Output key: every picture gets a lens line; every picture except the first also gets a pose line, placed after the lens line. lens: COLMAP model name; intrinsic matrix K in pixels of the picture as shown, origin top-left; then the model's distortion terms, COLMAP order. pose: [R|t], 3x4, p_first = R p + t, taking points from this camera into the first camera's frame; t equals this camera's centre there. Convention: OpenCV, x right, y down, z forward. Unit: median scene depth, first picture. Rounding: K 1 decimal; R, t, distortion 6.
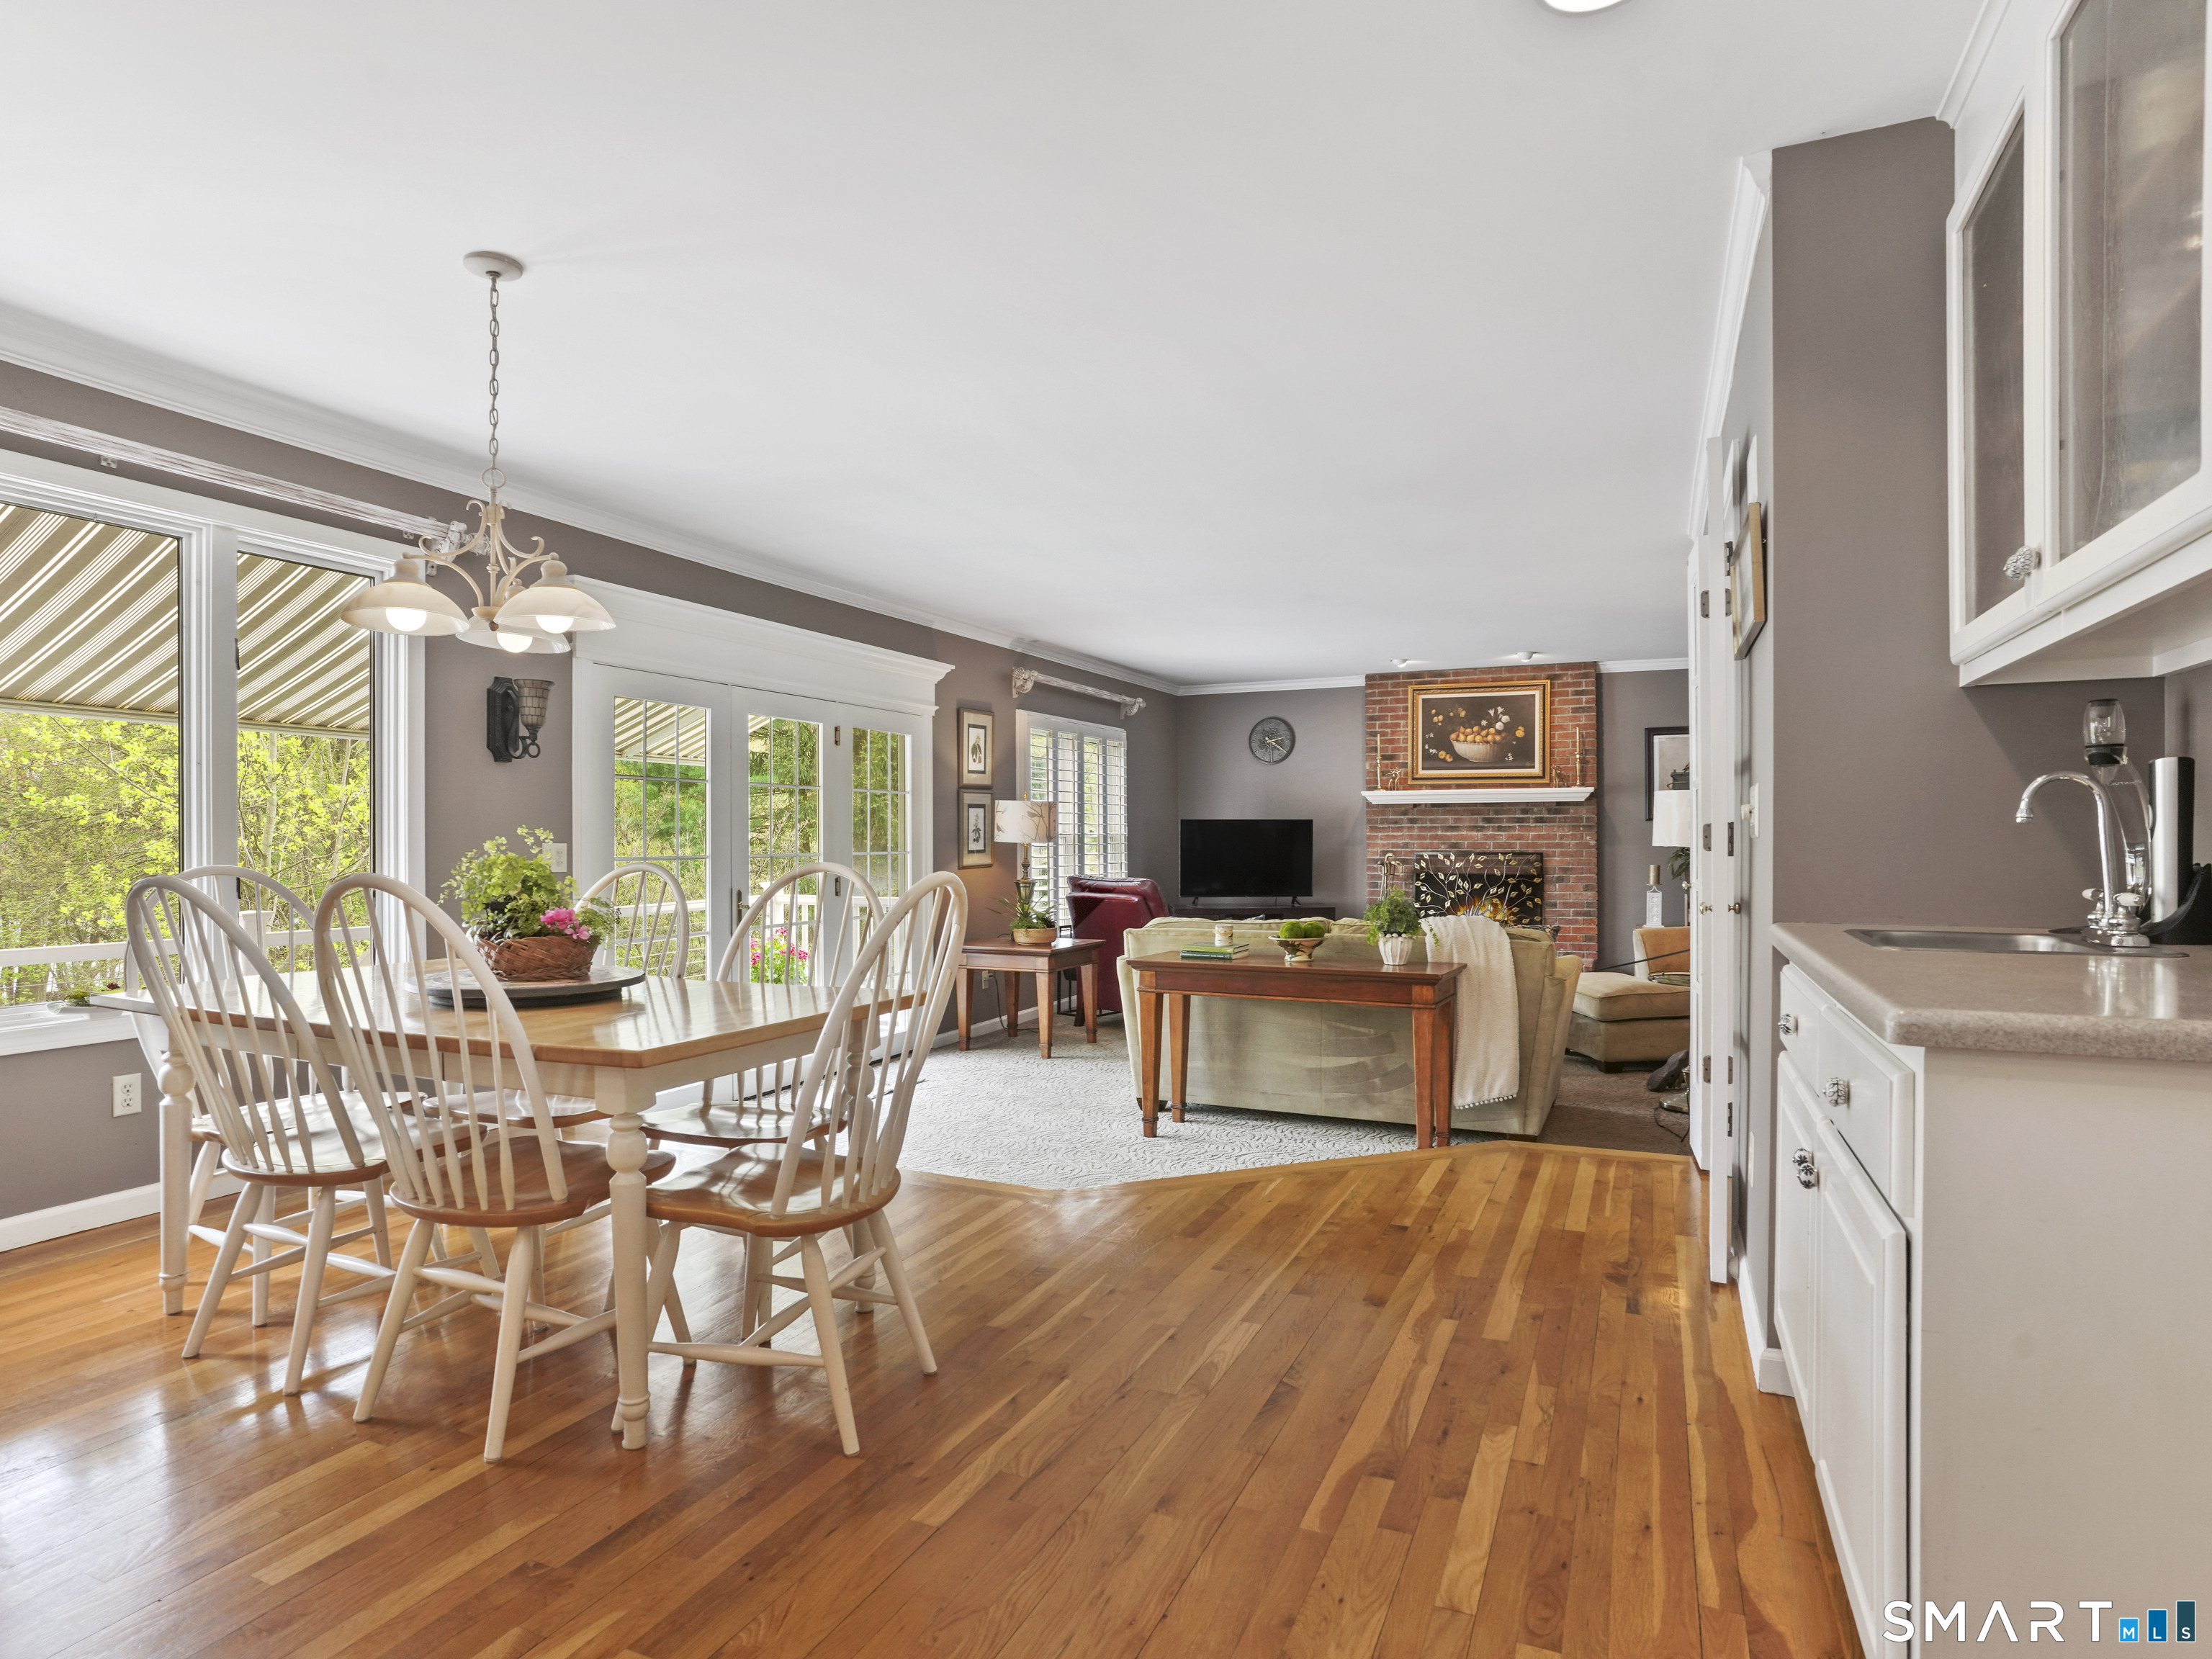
lens RADIAL K [[1215.6, 0, 1106.0], [0, 1215.6, 829.5], [0, 0, 1]] dist [-0.023925, 0.001228]
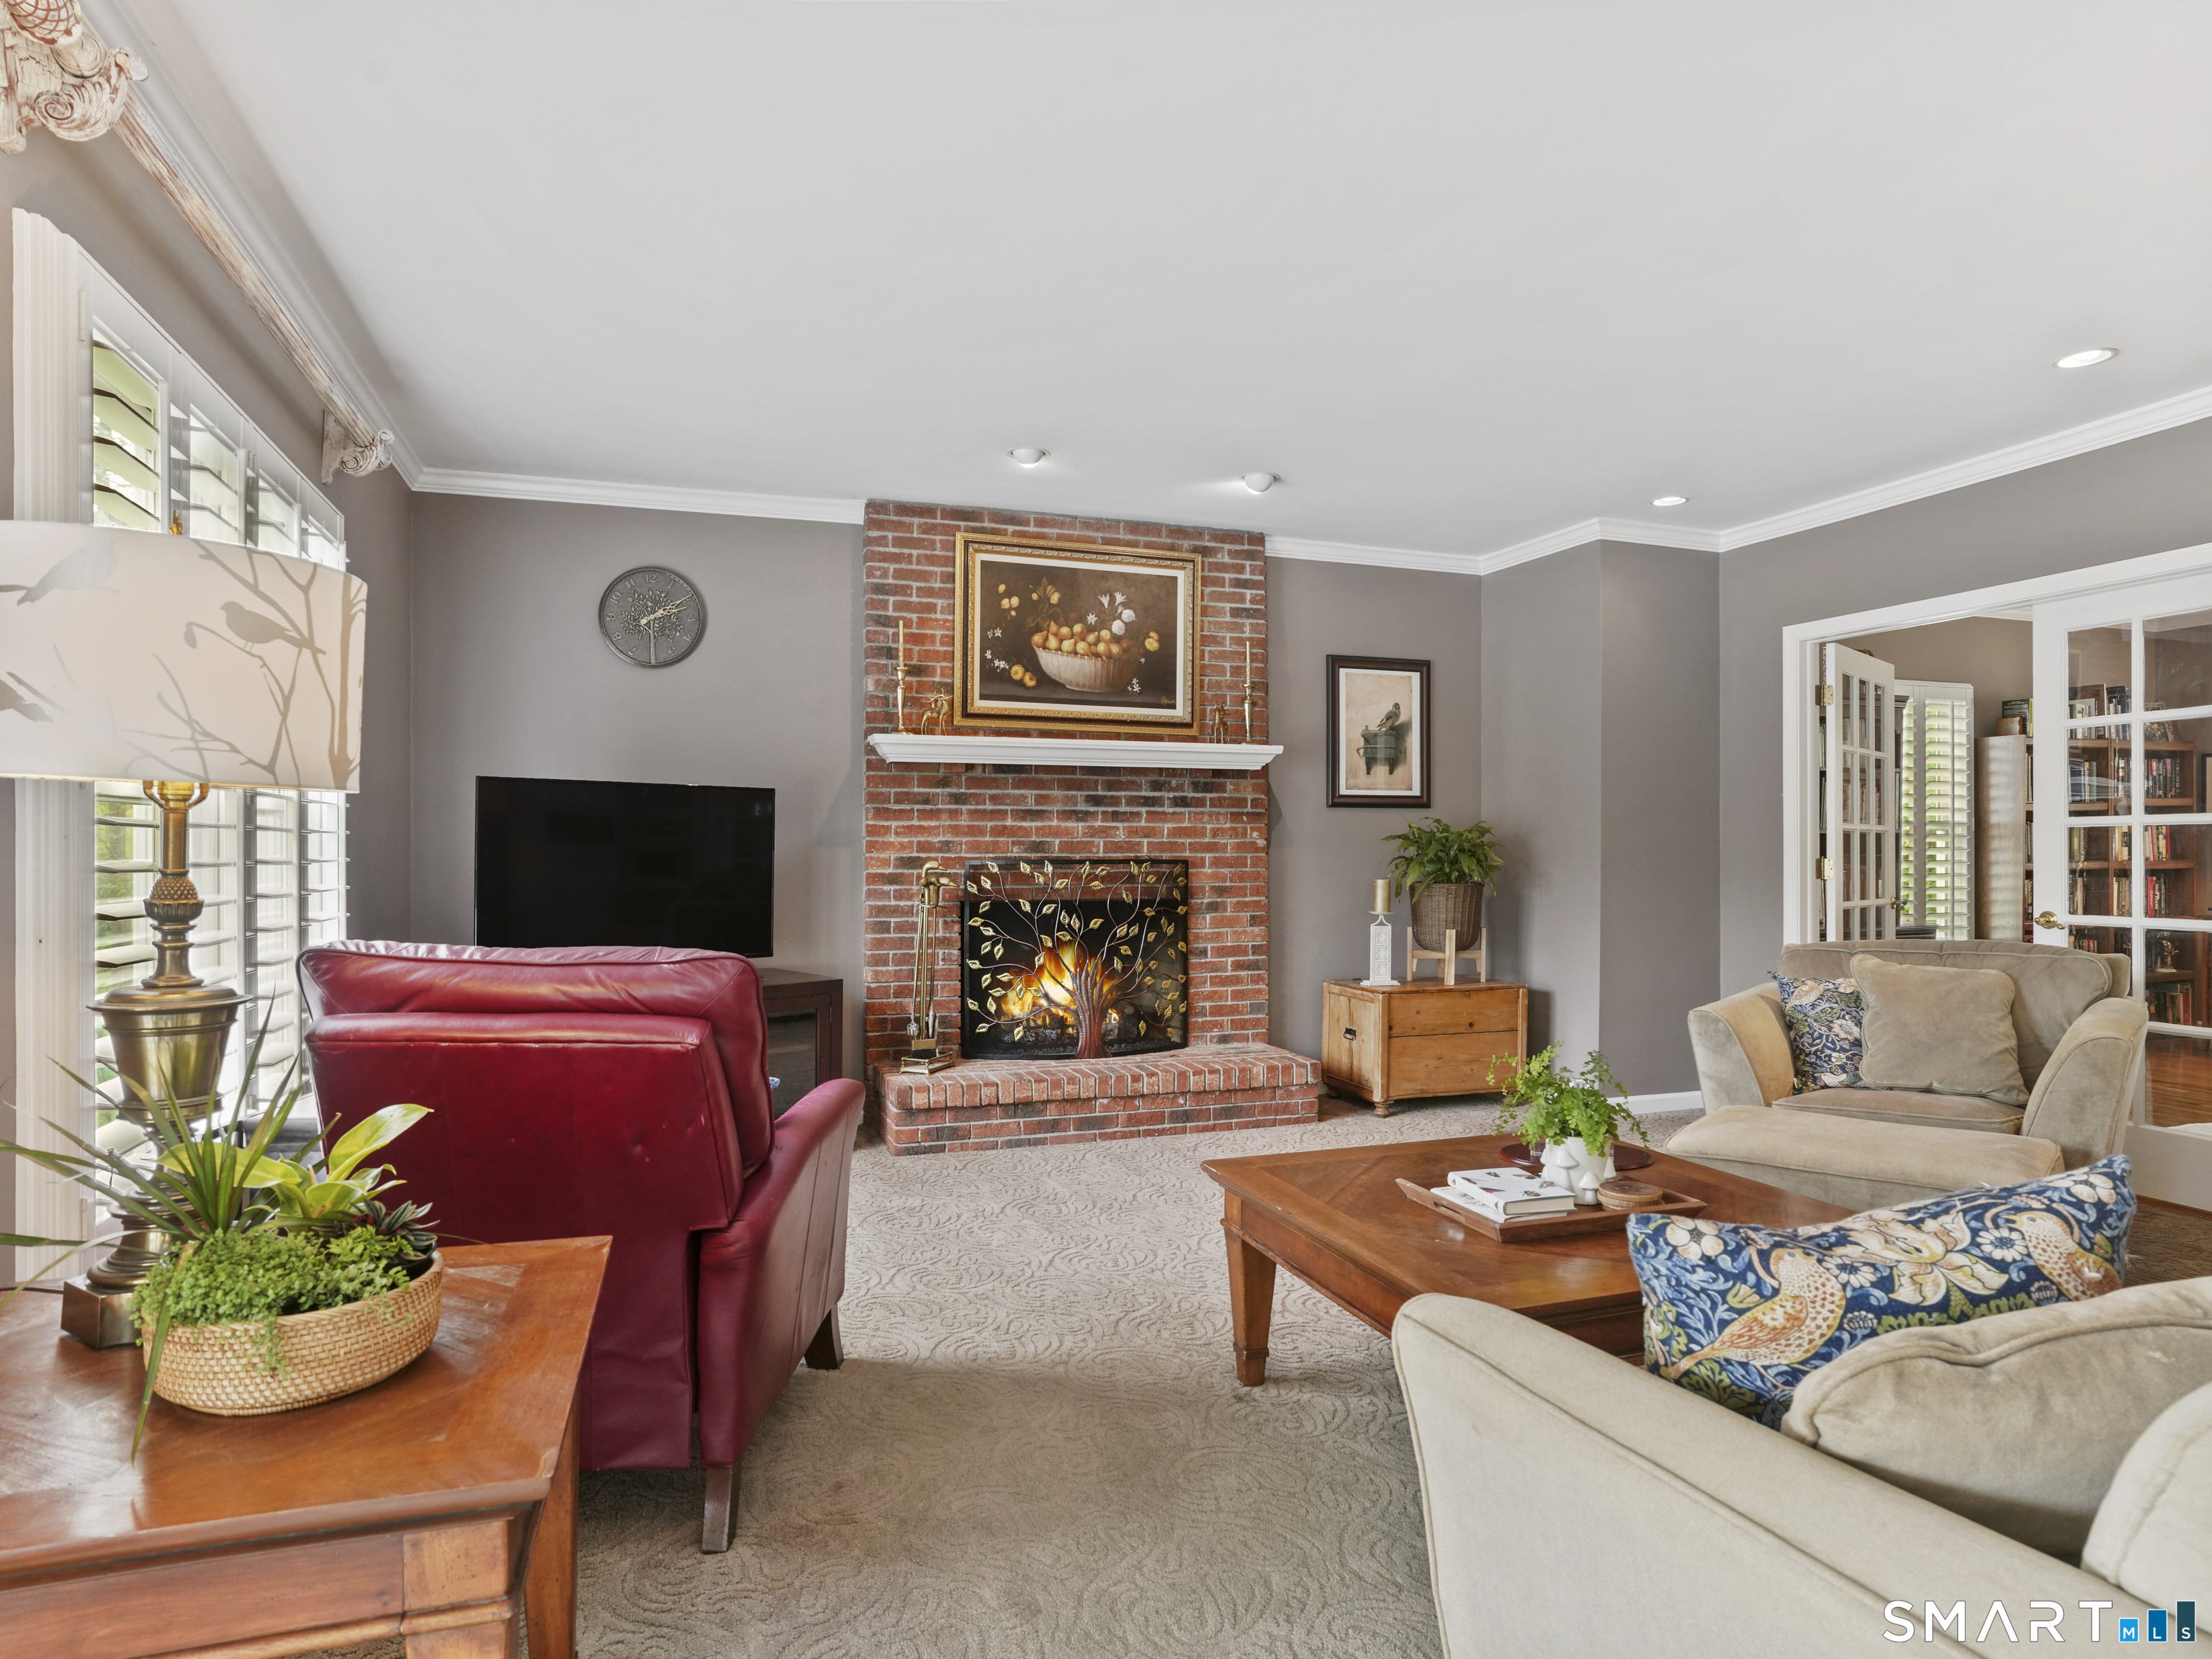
lens RADIAL K [[1271.0, 0, 1106.0], [0, 1271.0, 829.5], [0, 0, 1]] dist [-0.040955, -0.000054]
pose [[0.733900, 0.016707, 0.679052, -0.064935], [-0.005356, 0.999809, -0.018810, 0.016104], [-0.679236, 0.010168, 0.733850, 0.587323]]
